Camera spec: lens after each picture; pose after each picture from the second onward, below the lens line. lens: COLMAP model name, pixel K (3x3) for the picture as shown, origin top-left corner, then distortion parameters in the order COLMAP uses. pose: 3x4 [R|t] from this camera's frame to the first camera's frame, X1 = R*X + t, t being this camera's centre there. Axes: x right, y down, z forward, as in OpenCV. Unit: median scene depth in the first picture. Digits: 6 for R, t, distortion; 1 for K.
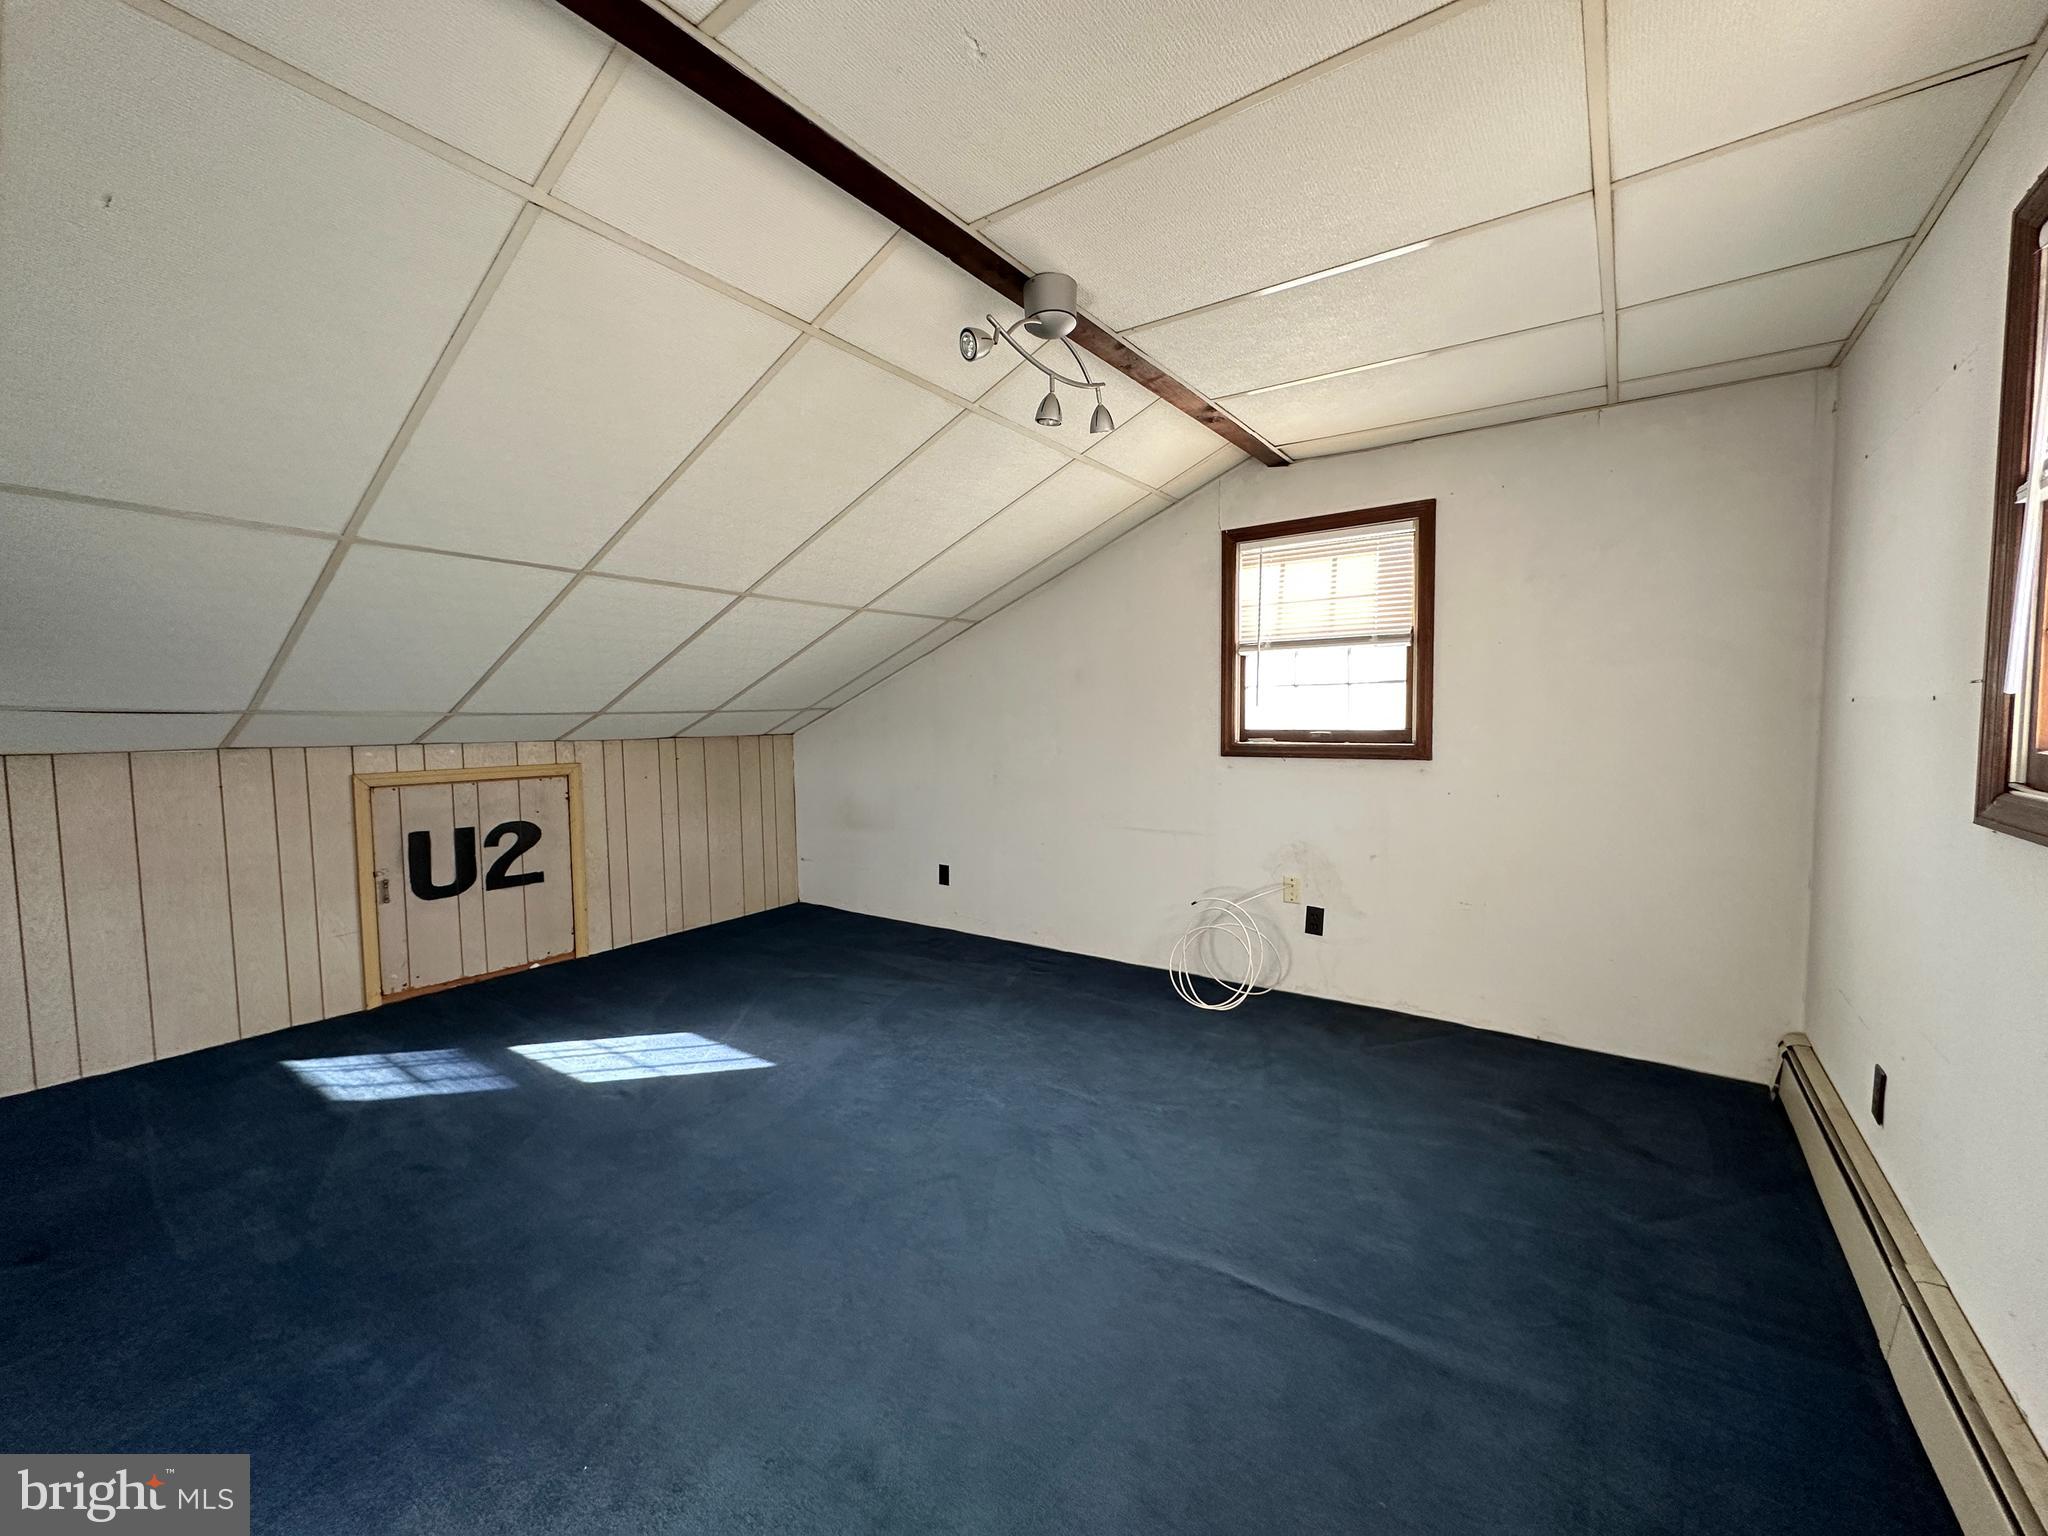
lens RADIAL K [[815.1, 0, 1022.5], [0, 815.1, 768.3], [0, 0, 1]] dist [-0.003483, 0.000447]
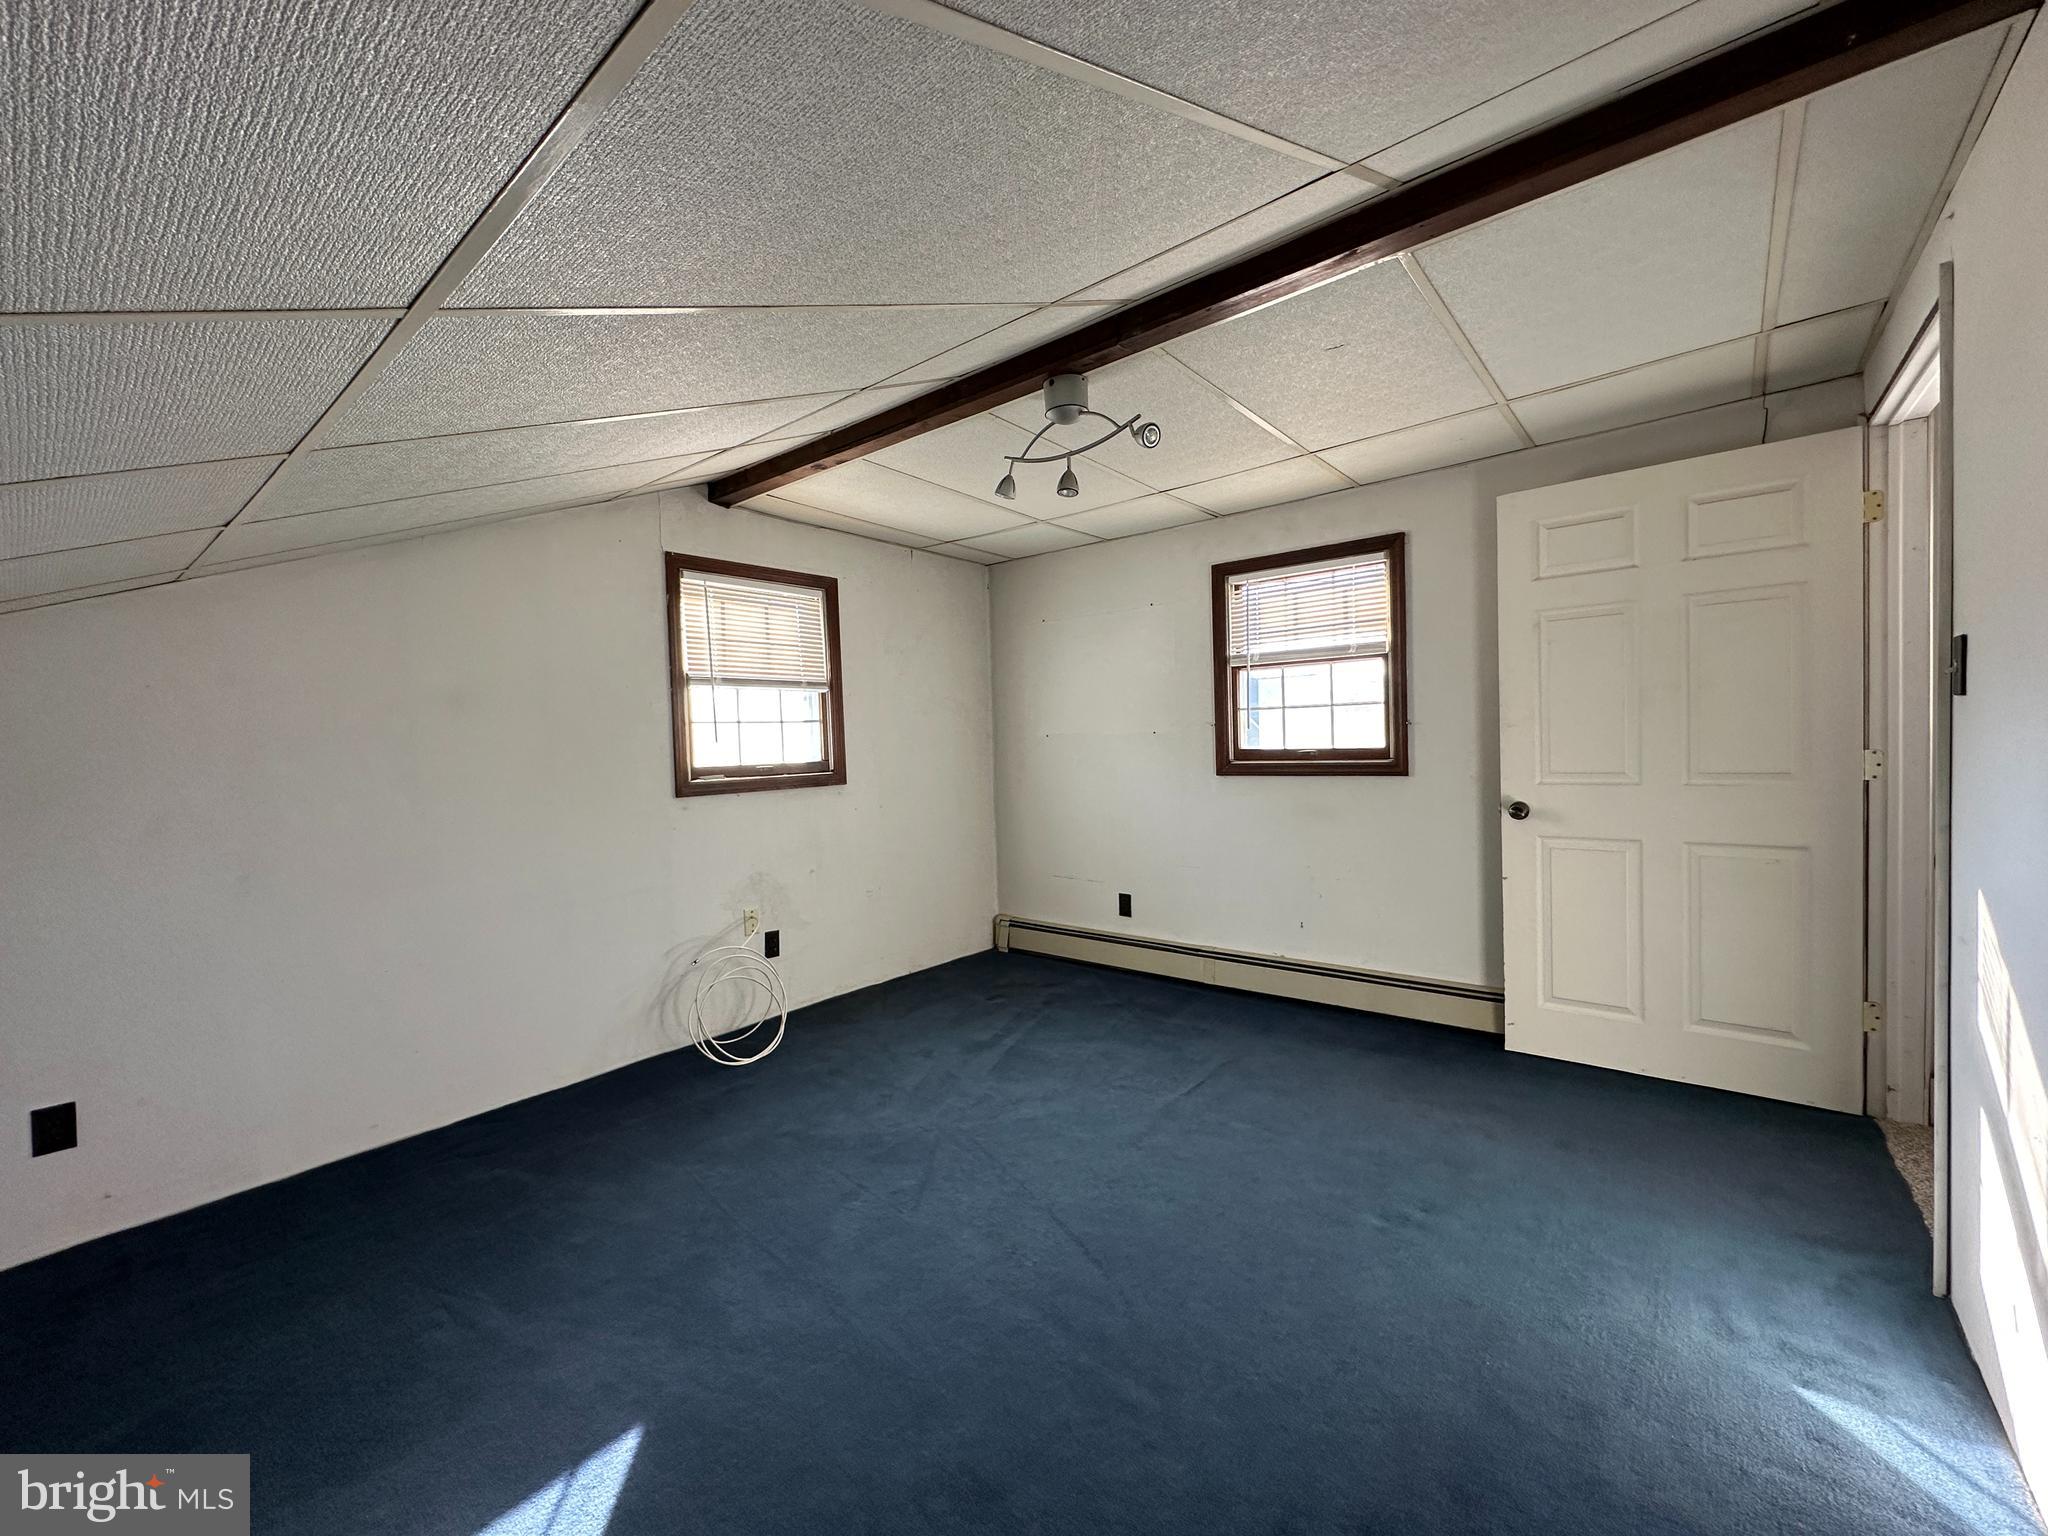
lens RADIAL K [[815.1, 0, 985.2], [0, 815.1, 785.5], [0, 0, 1]] dist [-0.003483, 0.000447]
pose [[0.090145, -0.036186, 0.995271, -0.757587], [0.106322, 0.993978, 0.026509, -0.019311], [-0.990237, 0.103429, 0.093450, 0.691869]]
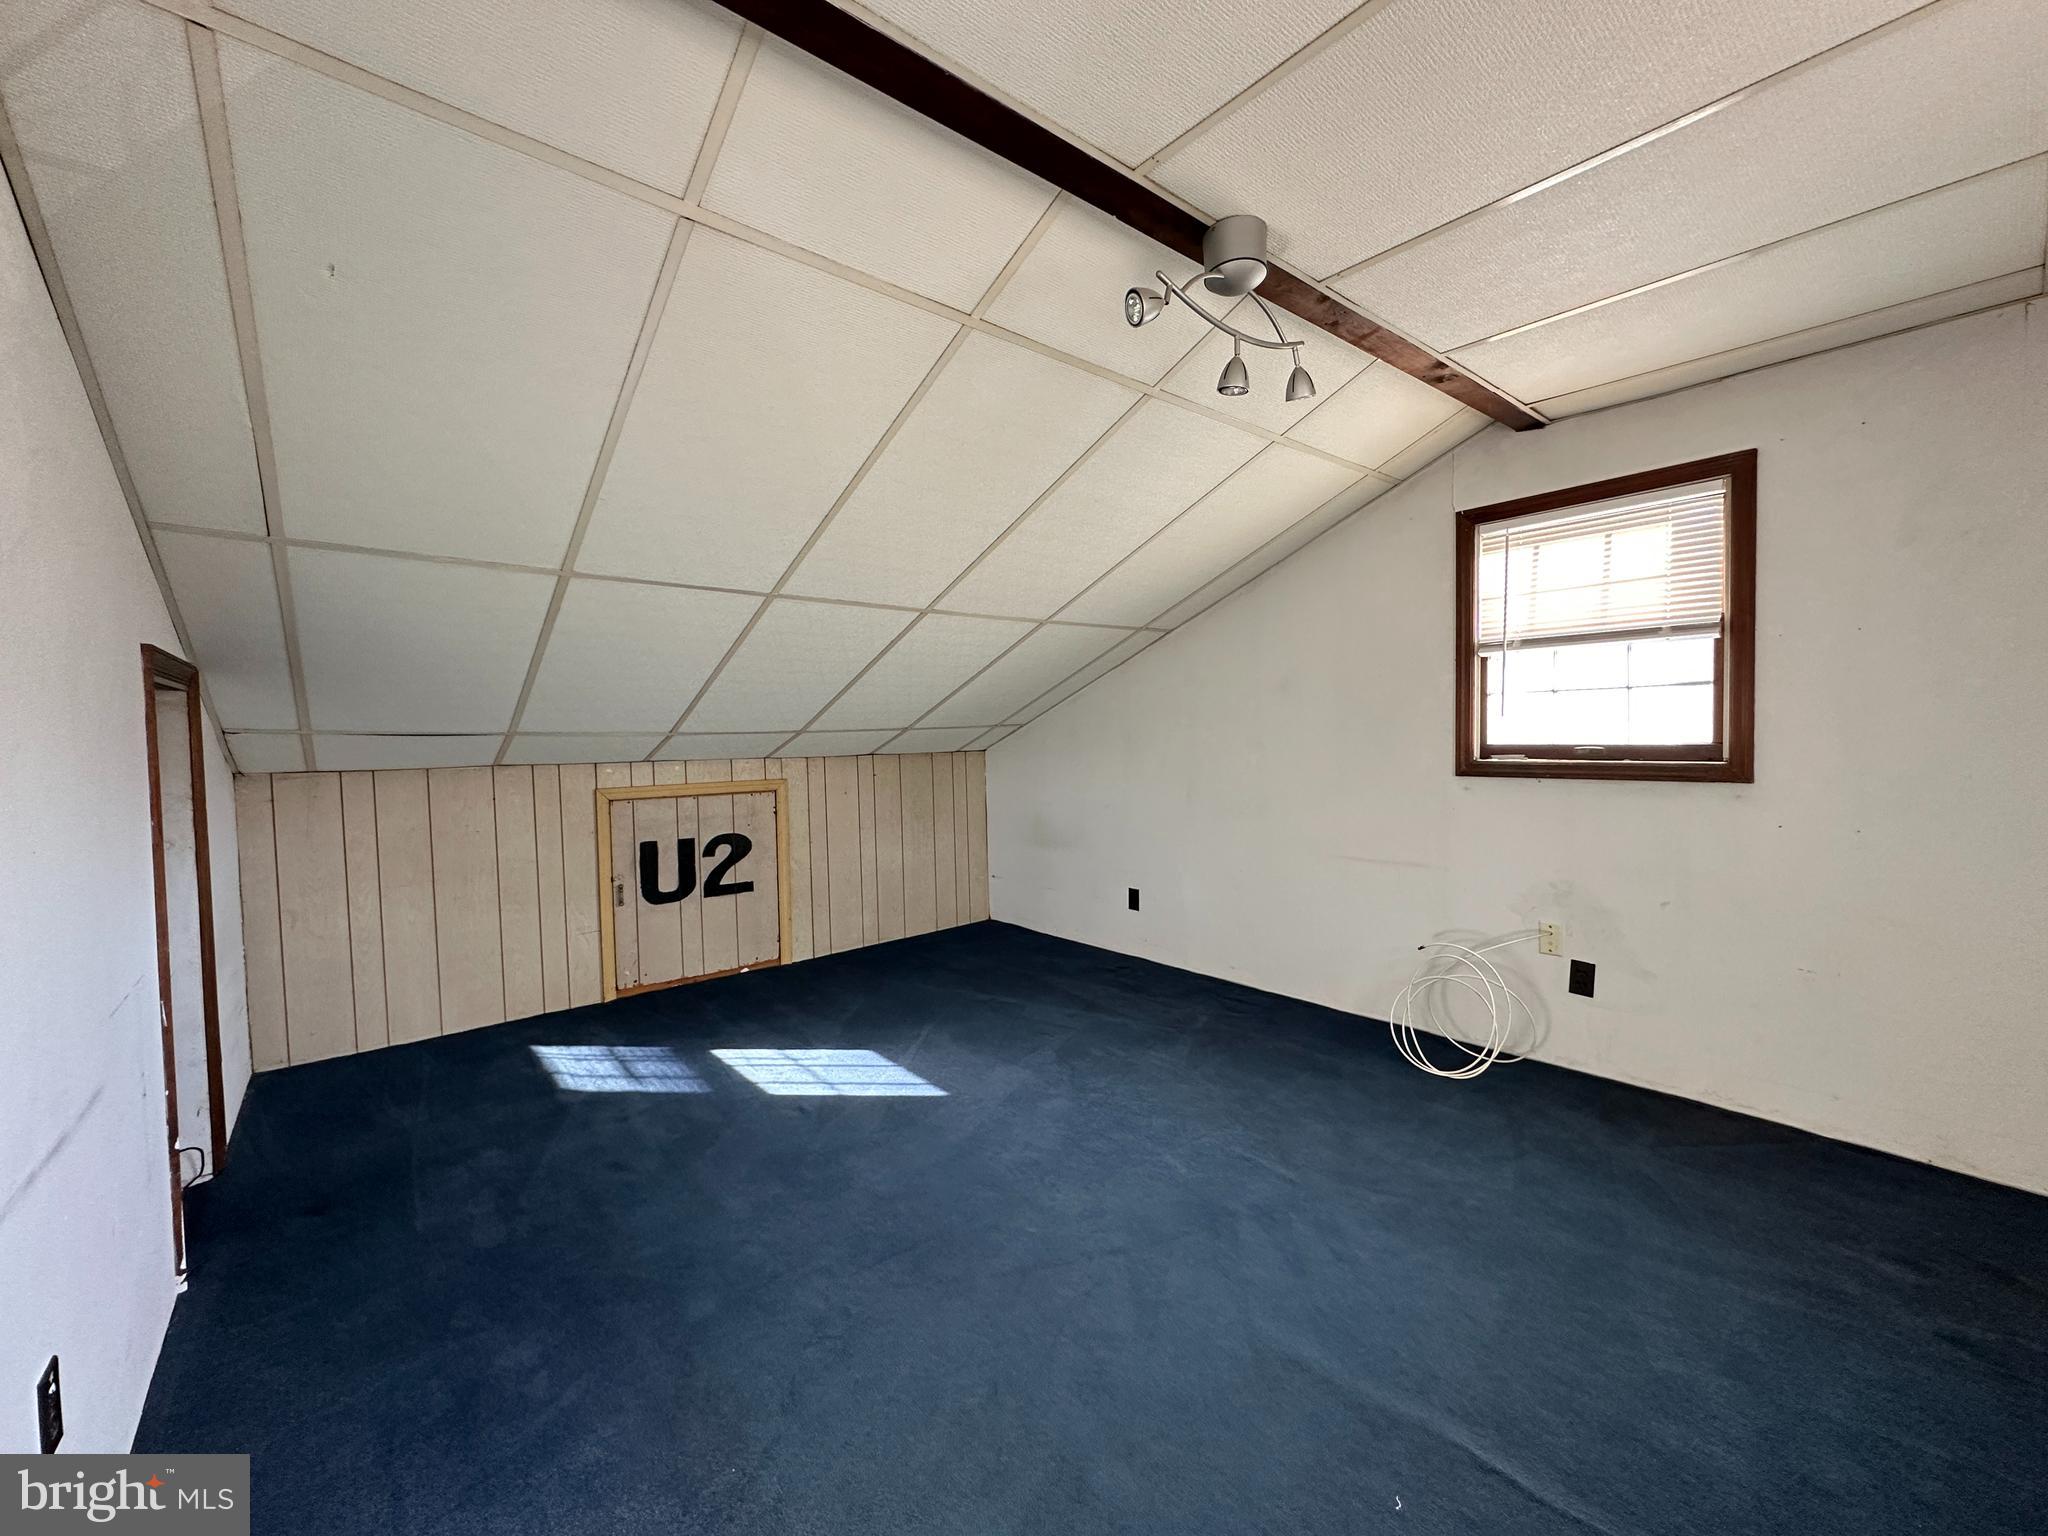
lens RADIAL K [[815.1, 0, 1022.1], [0, 815.1, 767.8], [0, 0, 1]] dist [-0.003483, 0.000447]
pose [[0.968525, 0.002347, -0.248907, 0.020326], [-0.007003, 0.999817, -0.017825, -0.006284], [0.248819, 0.019007, 0.968363, 0.077430]]
